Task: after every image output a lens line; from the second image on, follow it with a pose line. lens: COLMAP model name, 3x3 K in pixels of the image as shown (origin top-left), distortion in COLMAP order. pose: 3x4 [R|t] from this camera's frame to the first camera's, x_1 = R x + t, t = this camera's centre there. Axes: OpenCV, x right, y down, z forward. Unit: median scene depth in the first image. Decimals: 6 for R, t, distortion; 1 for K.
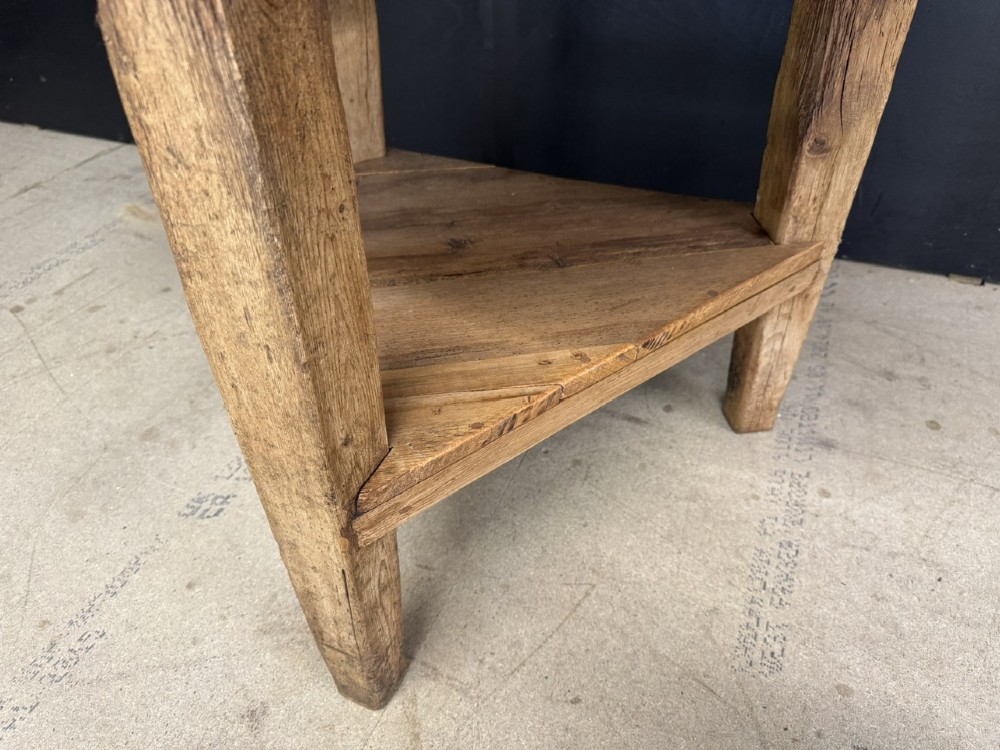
lens RADIAL K [[719.4, 0, 504.6], [0, 719.4, 377.9], [0, 0, 1]] dist [0.046685, -0.089721]
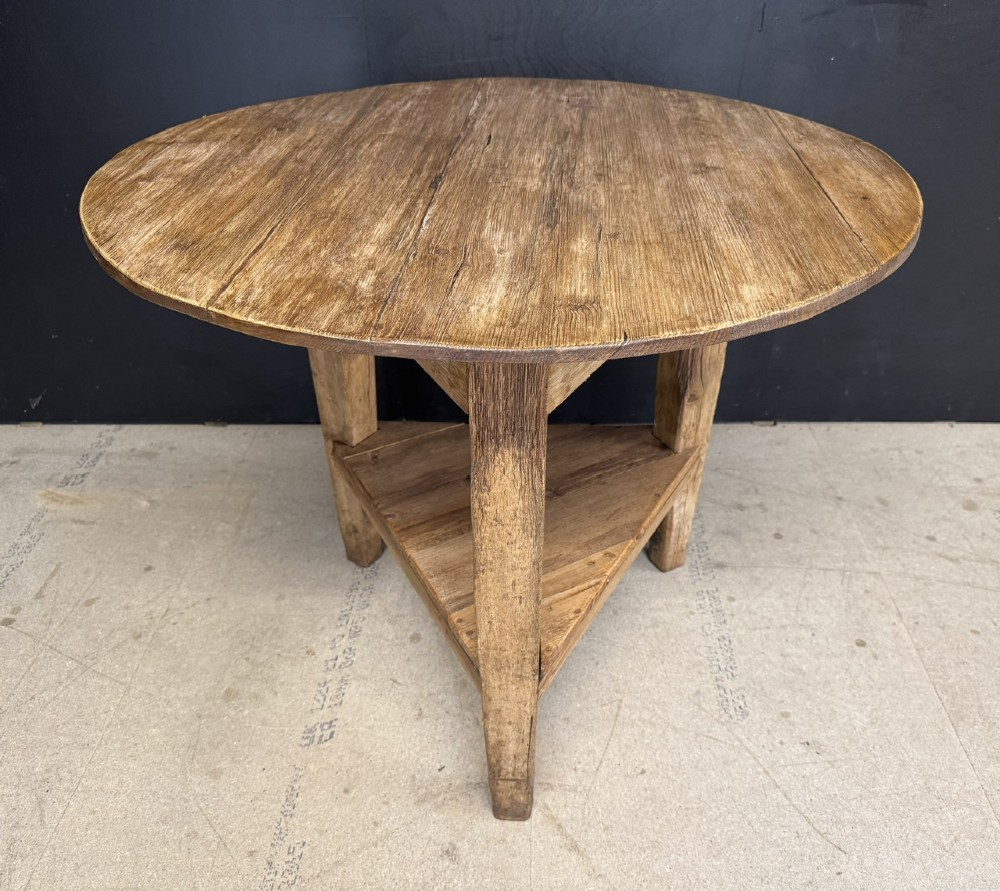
lens RADIAL K [[843.5, 0, 525.6], [0, 843.5, 450.1], [0, 0, 1]] dist [0.156940, -0.327239]
pose [[0.926980, -0.196225, 0.319693, -0.561627], [0.223658, 0.973327, -0.051098, -0.179335], [-0.301139, 0.118869, 0.946142, -0.713233]]
